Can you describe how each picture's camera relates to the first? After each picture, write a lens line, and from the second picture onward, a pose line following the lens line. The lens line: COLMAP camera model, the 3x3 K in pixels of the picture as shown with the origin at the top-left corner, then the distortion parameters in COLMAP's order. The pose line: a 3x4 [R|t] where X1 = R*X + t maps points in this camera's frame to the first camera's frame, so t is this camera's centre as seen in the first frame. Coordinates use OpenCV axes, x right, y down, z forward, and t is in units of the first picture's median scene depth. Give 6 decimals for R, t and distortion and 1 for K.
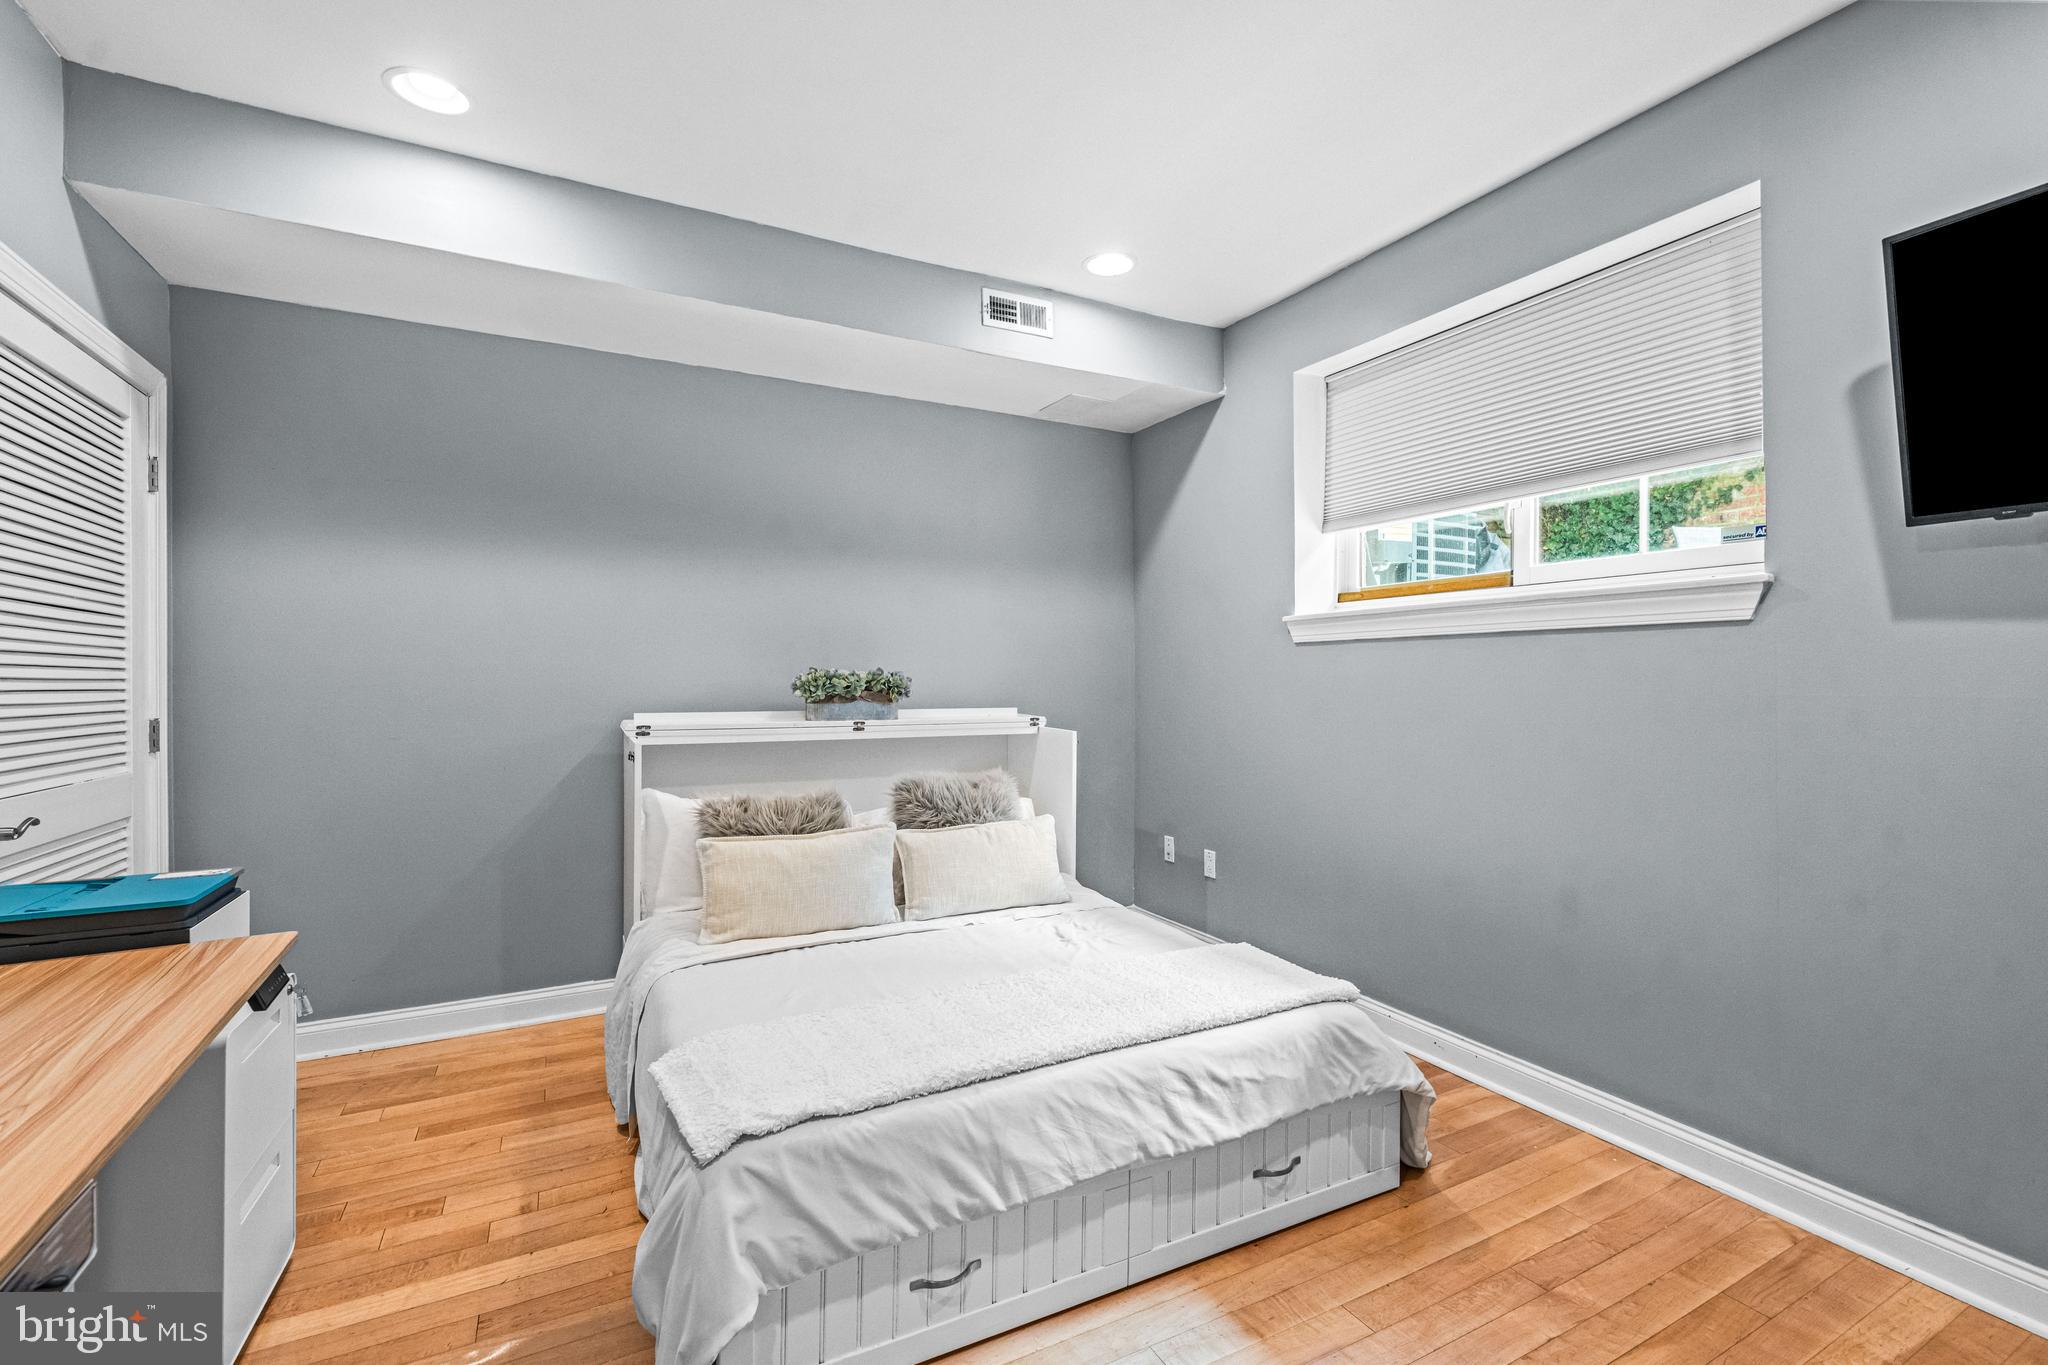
lens RADIAL K [[886.9, 0, 1025.2], [0, 886.9, 688.8], [0, 0, 1]] dist [0.001490, 0.000147]
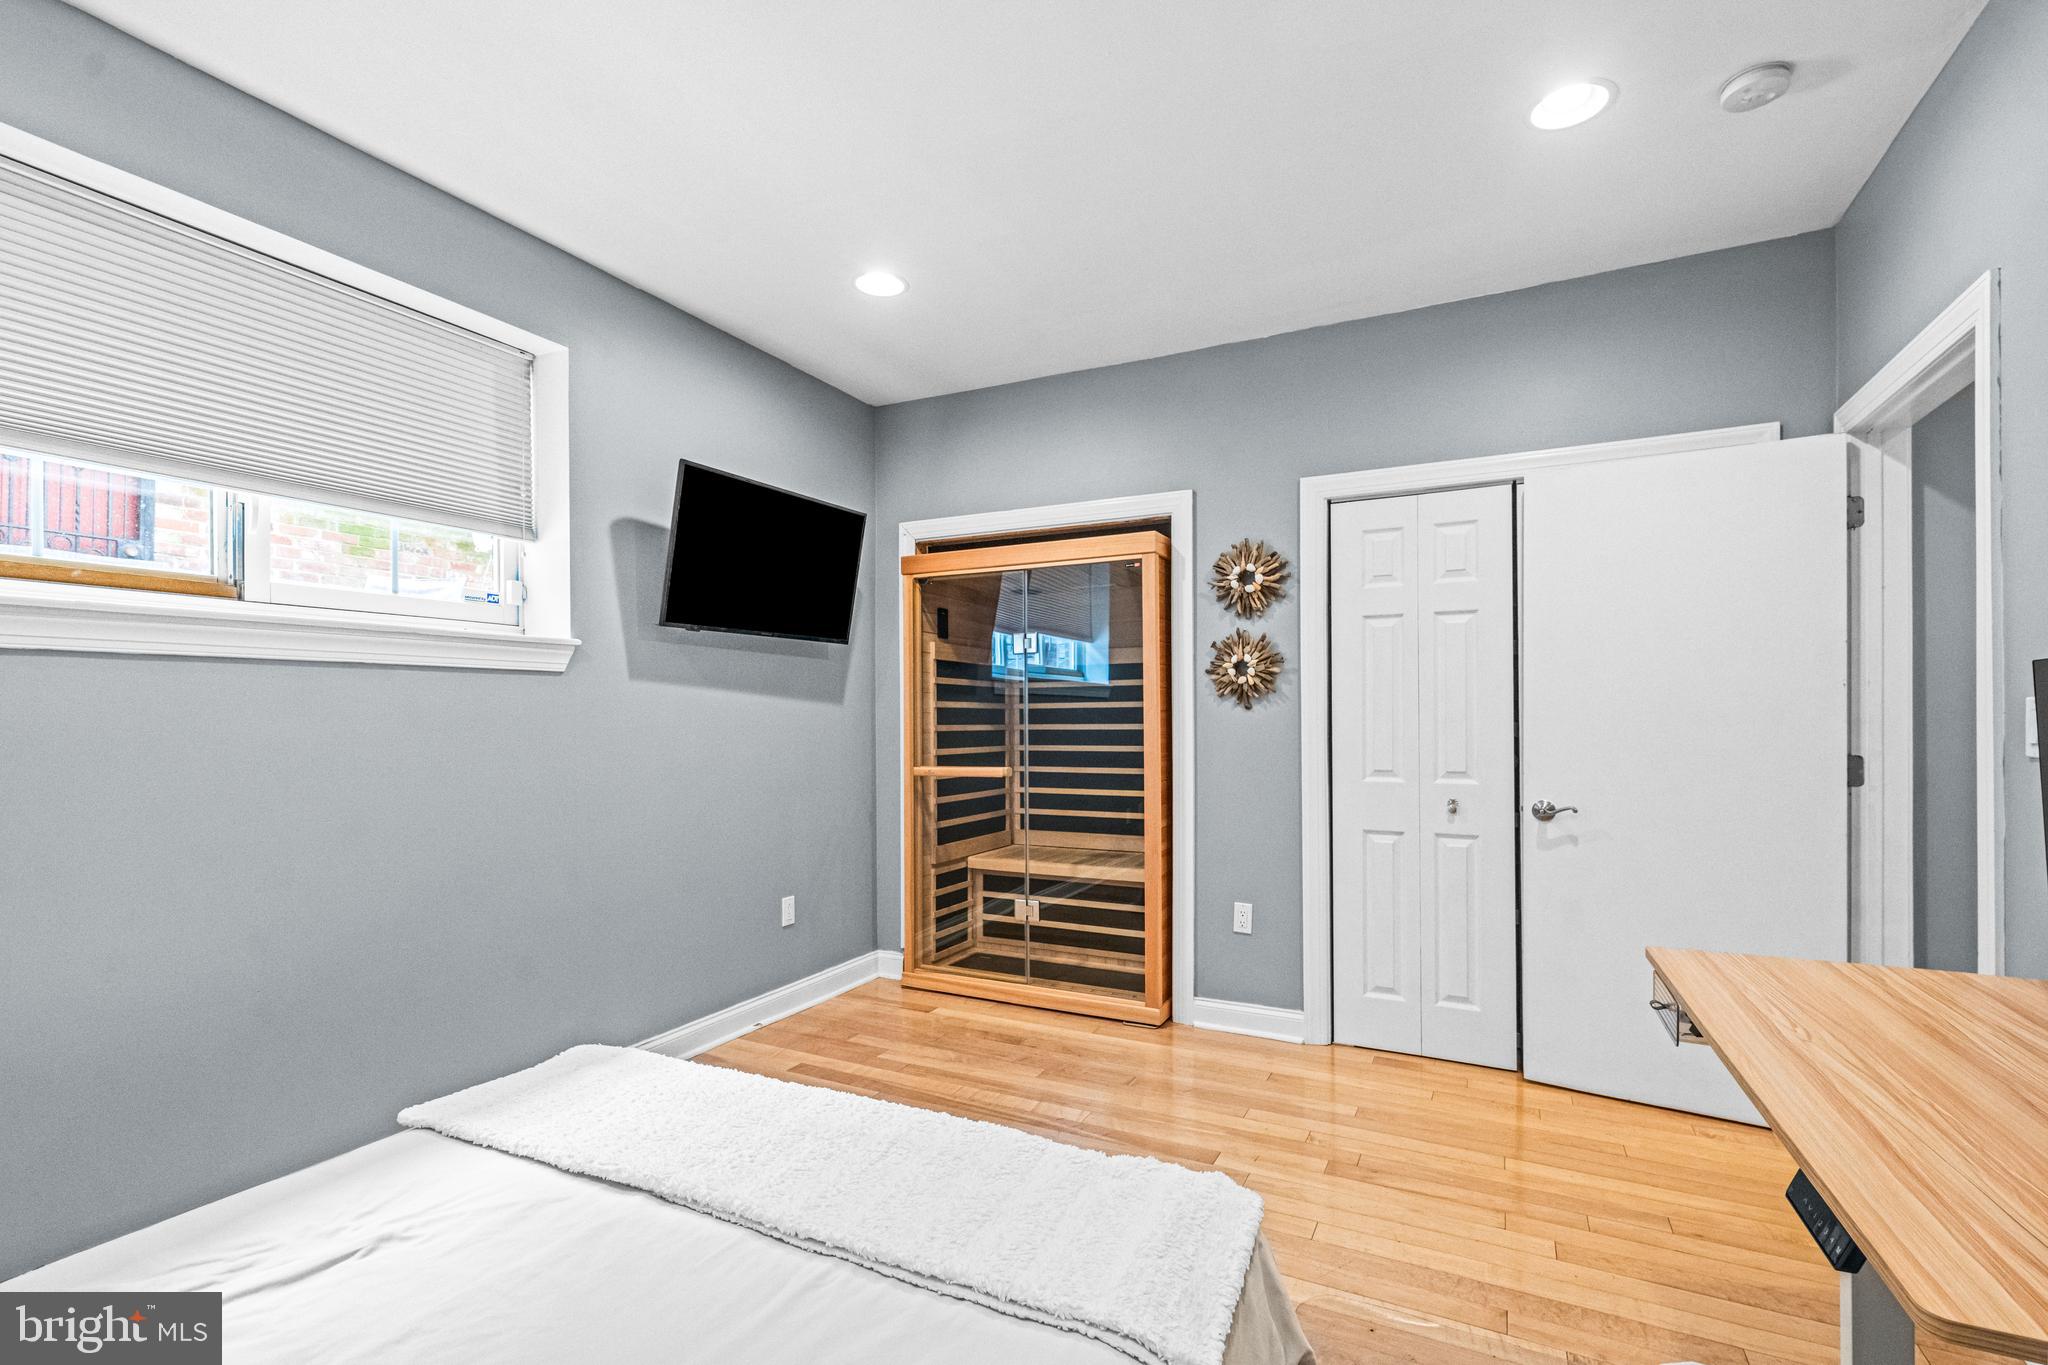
lens RADIAL K [[896.3, 0, 1028.7], [0, 896.3, 691.7], [0, 0, 1]] dist [-0.000242, -0.000027]
pose [[-0.573652, 0.012083, 0.819010, -0.757906], [0.004332, 0.999922, -0.011717, -0.033789], [-0.819088, -0.003174, -0.573659, 1.341103]]
